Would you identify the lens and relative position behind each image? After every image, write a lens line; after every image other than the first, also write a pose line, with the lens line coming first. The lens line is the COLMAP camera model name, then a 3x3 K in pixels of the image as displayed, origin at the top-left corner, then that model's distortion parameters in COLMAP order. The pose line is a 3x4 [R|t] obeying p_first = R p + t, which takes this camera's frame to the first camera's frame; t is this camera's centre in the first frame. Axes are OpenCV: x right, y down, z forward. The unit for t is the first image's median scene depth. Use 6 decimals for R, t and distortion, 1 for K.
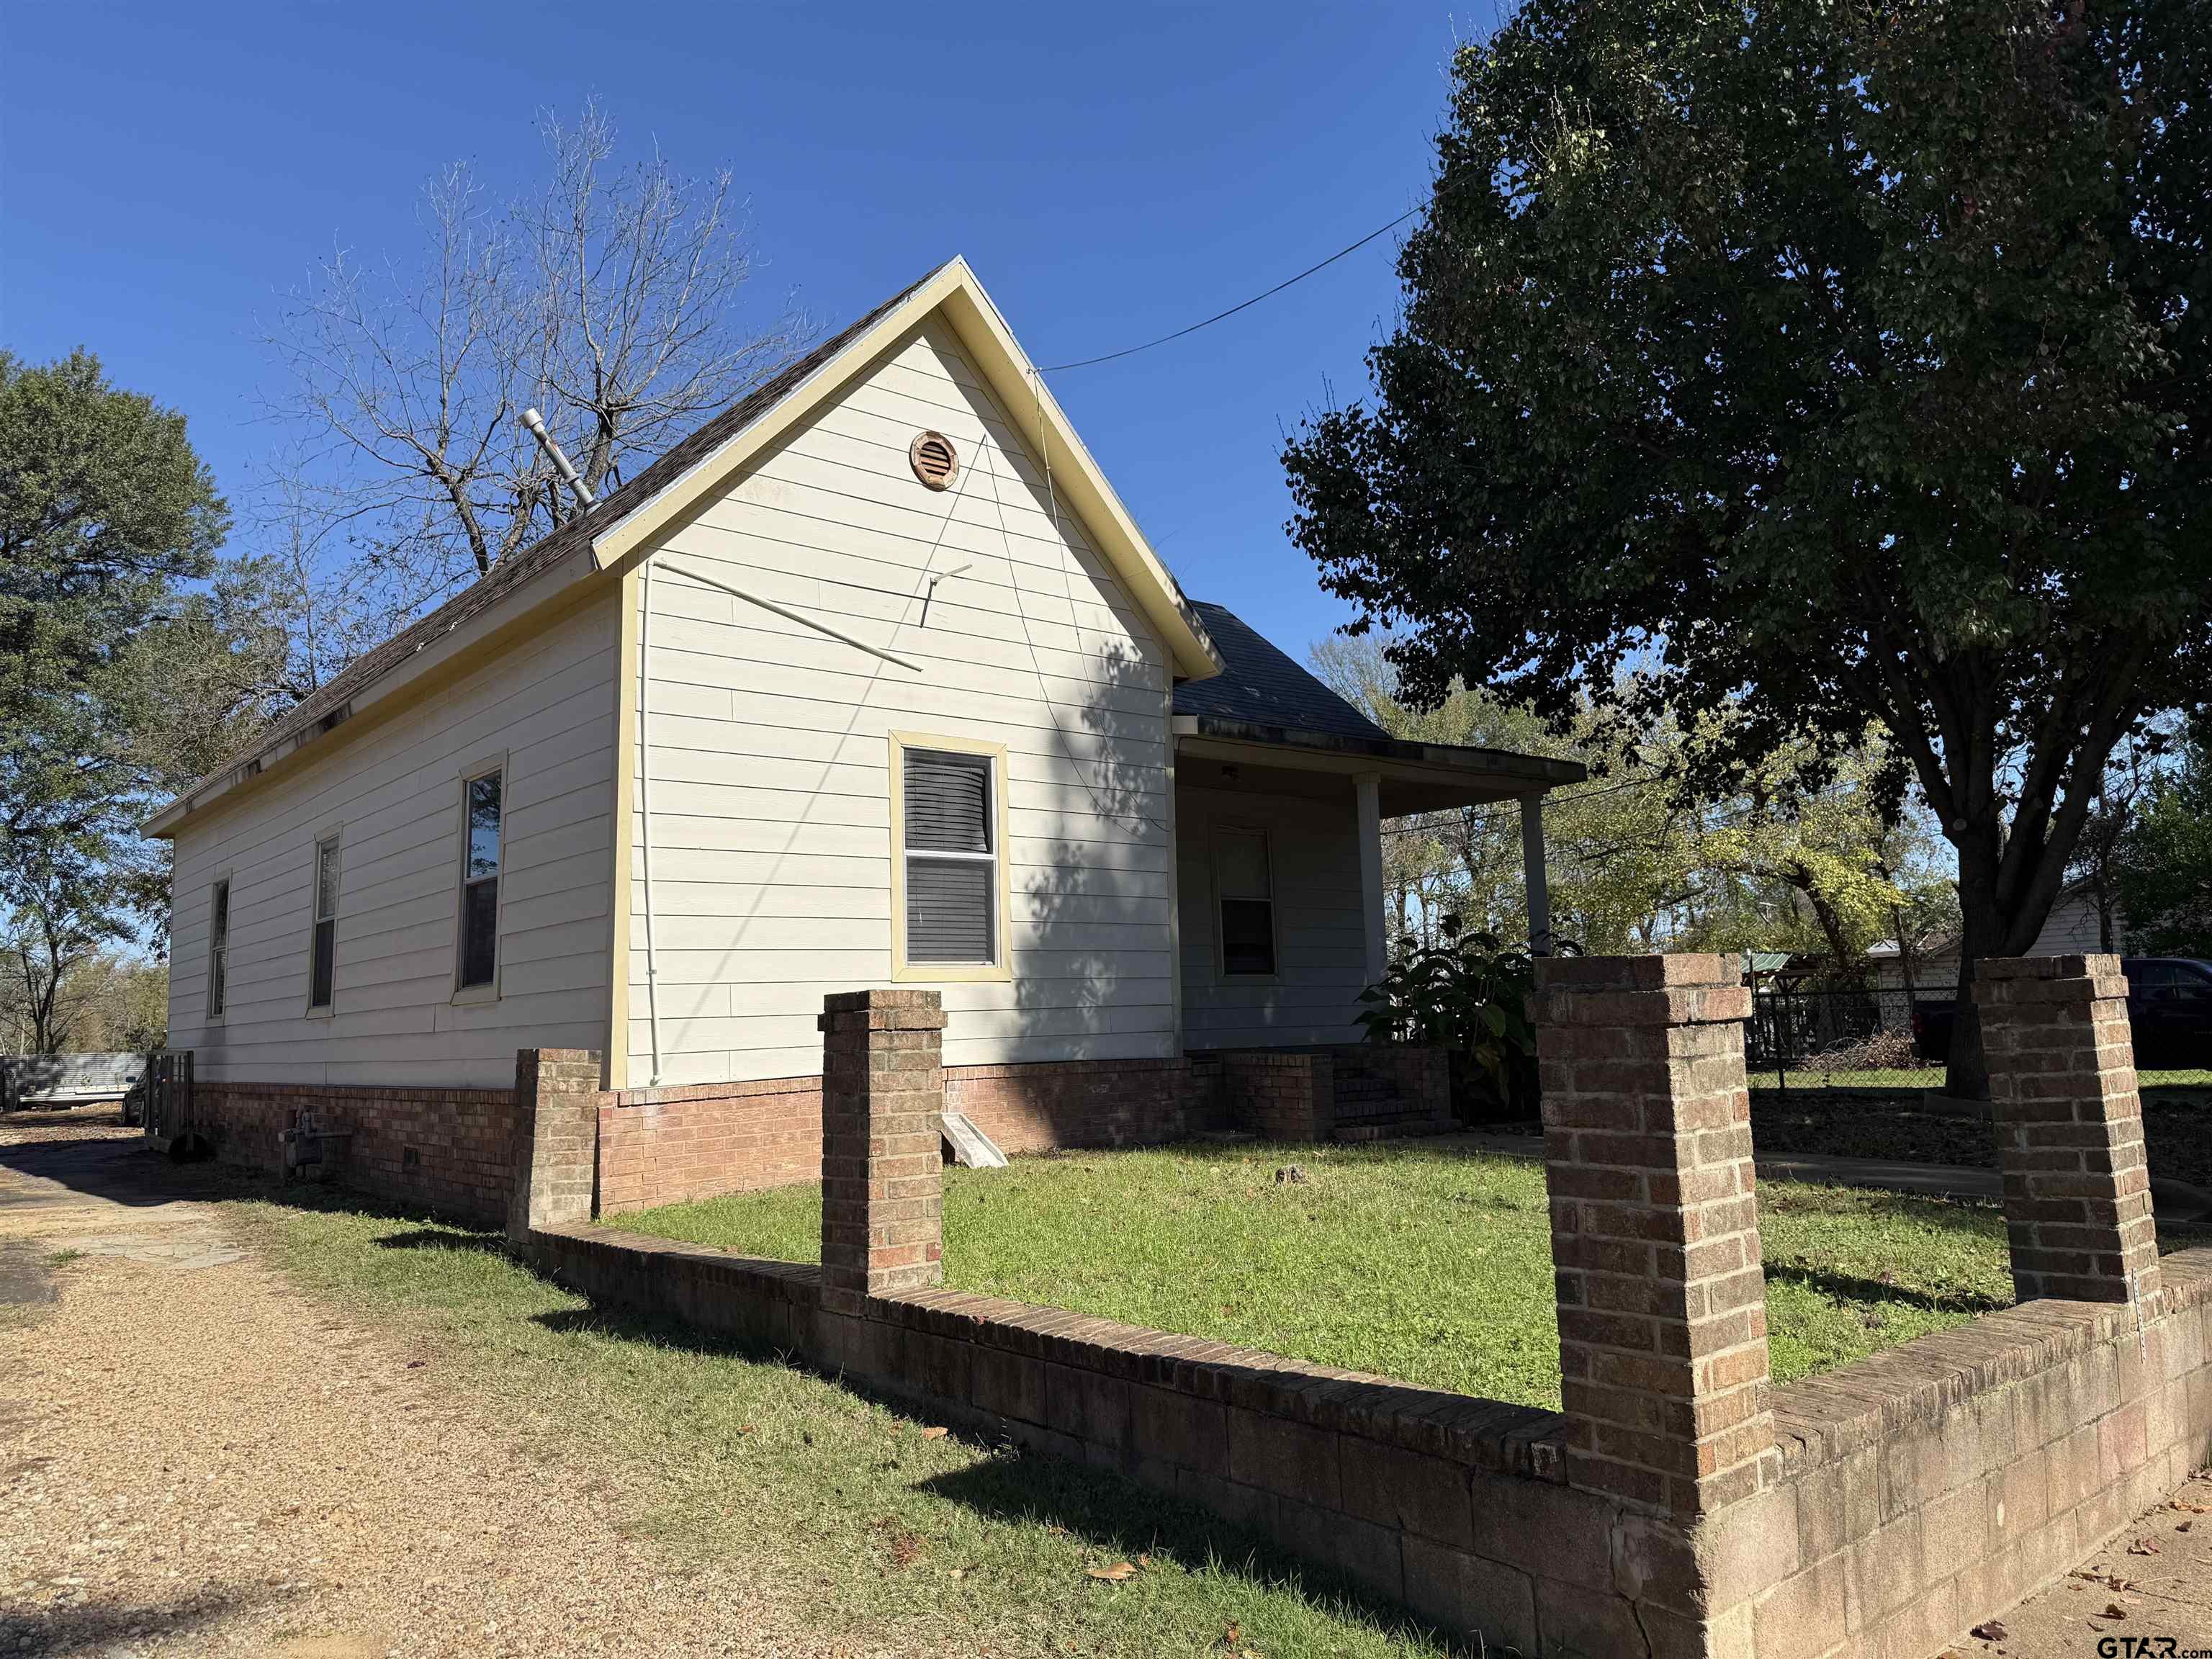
lens RADIAL K [[1547.2, 0, 1106.9], [0, 1547.2, 836.5], [0, 0, 1]] dist [0.002787, -0.000006]
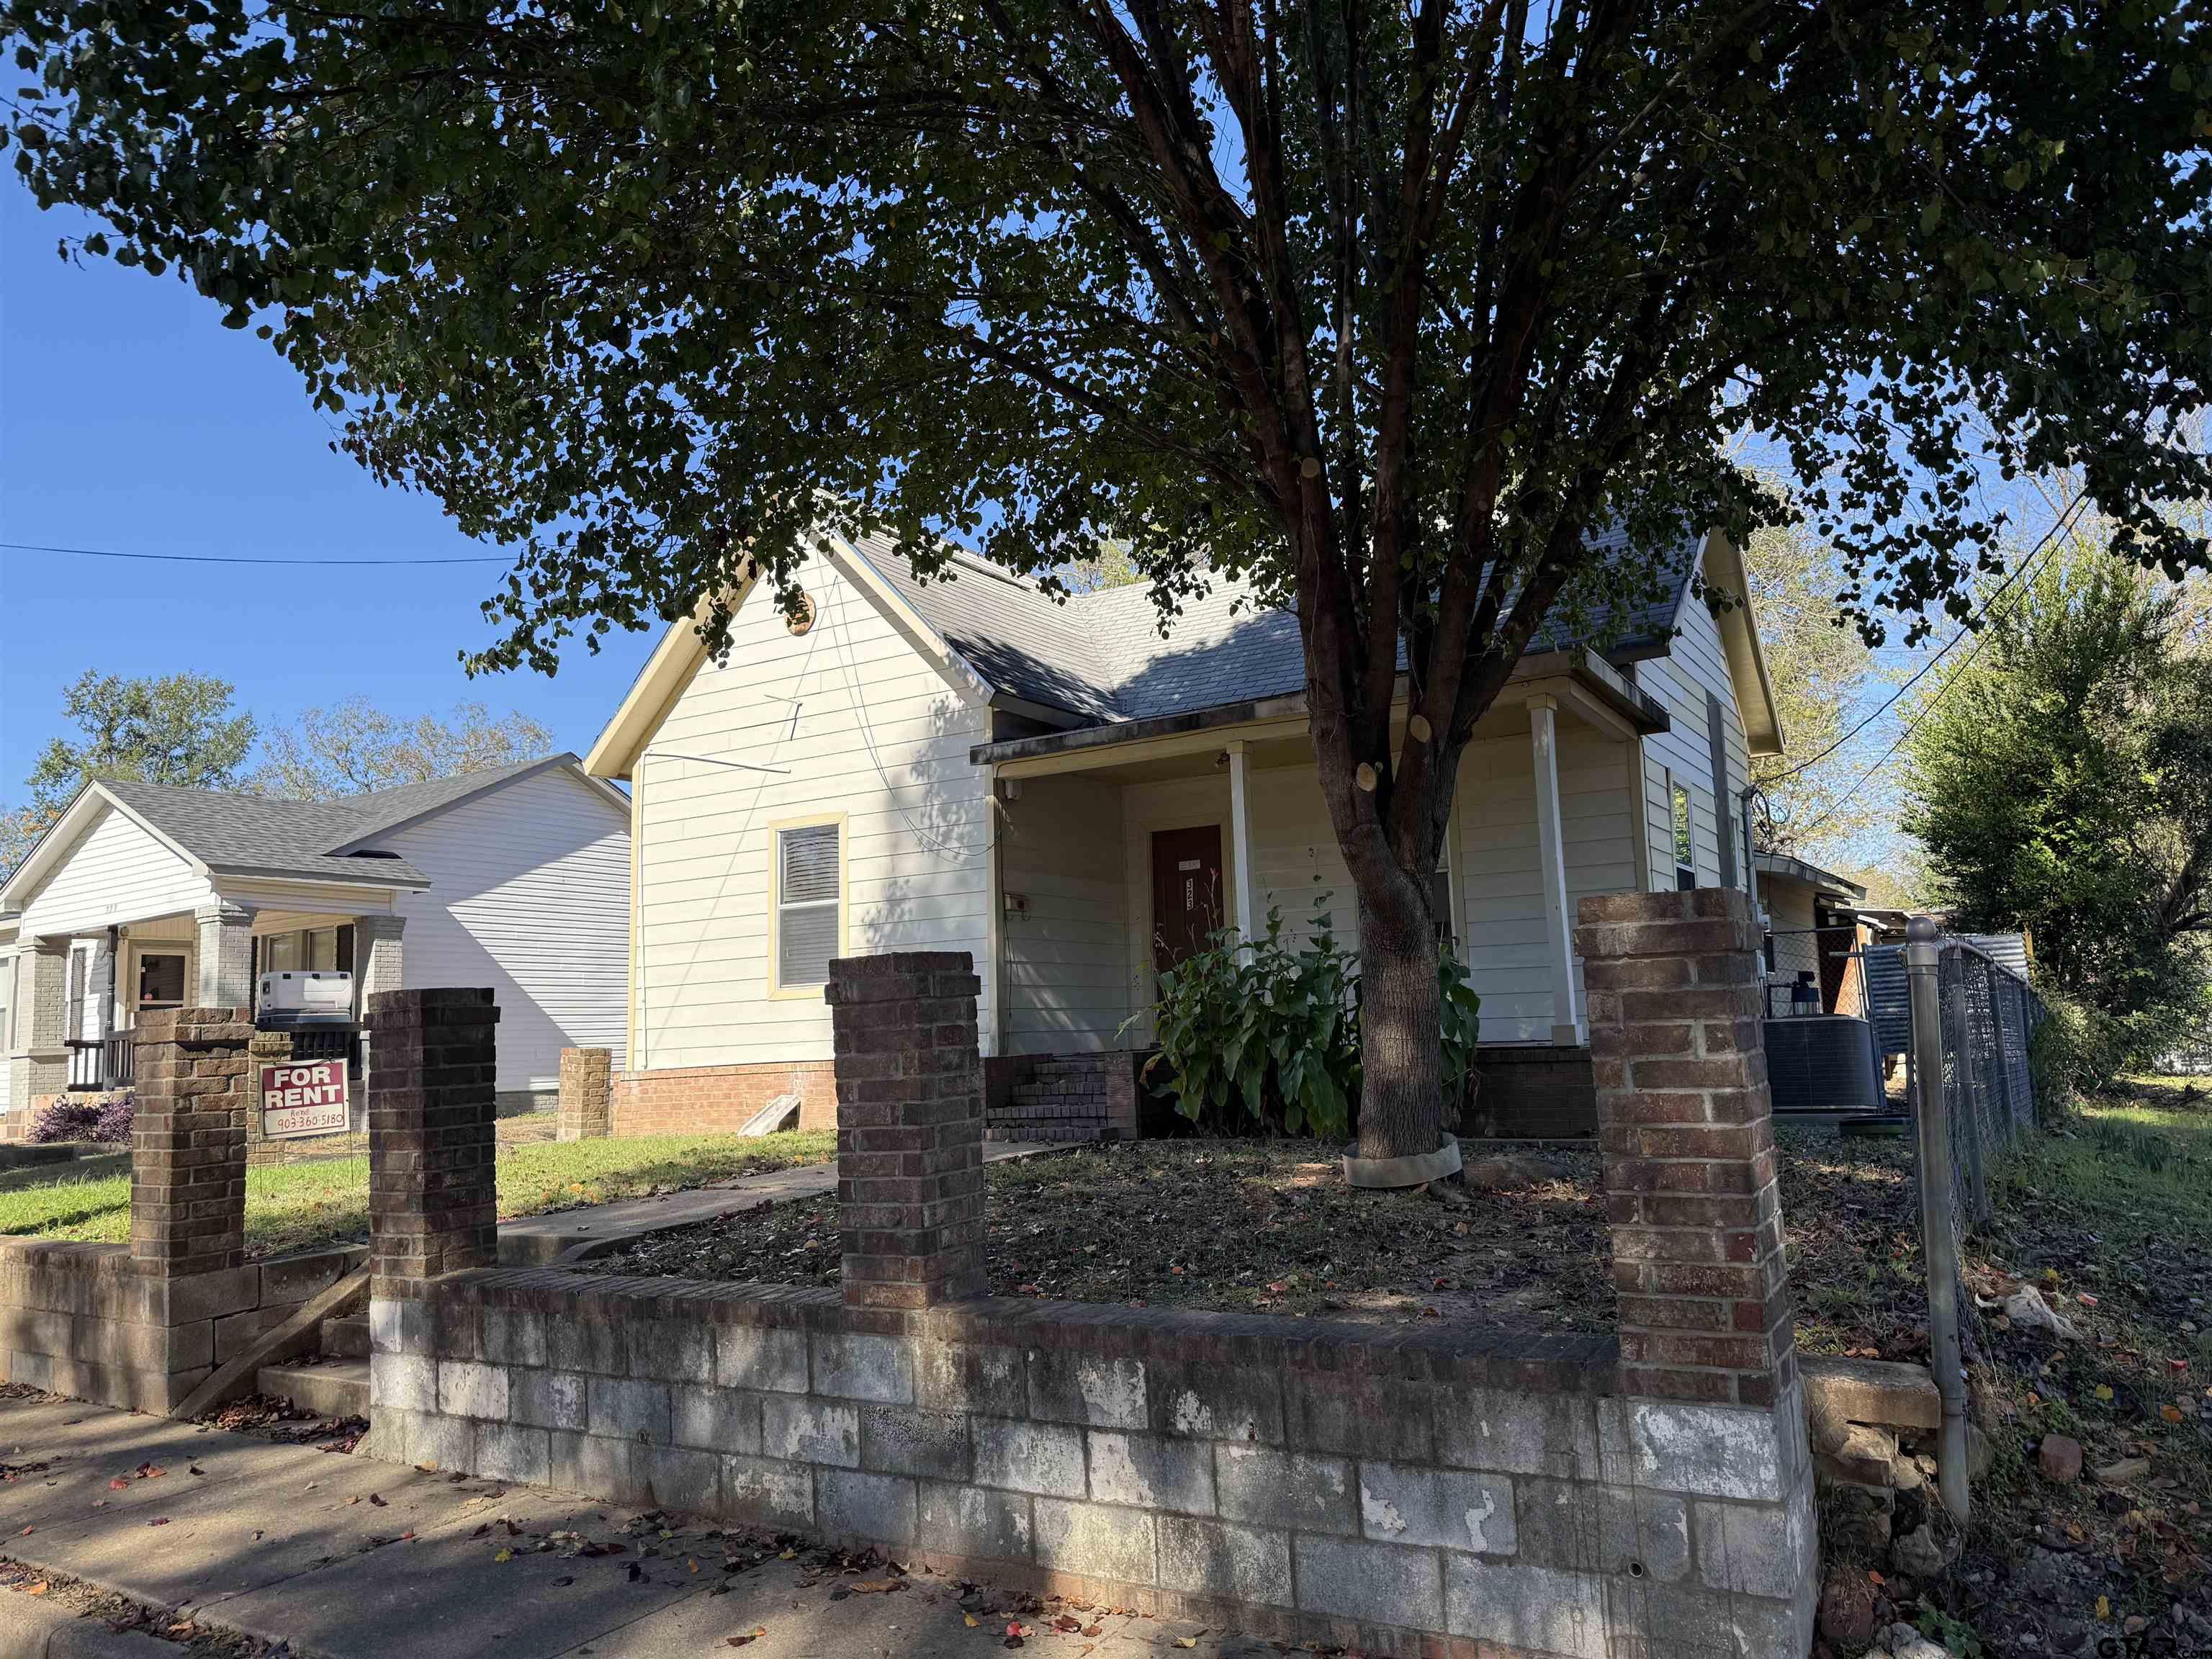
lens RADIAL K [[1547.2, 0, 1106.2], [0, 1547.2, 824.5], [0, 0, 1]] dist [0.002787, -0.000006]
pose [[0.303604, -0.112402, -0.946145, 1.184071], [0.141811, 0.987287, -0.071785, 0.072384], [0.942186, -0.112380, 0.315685, 0.773354]]
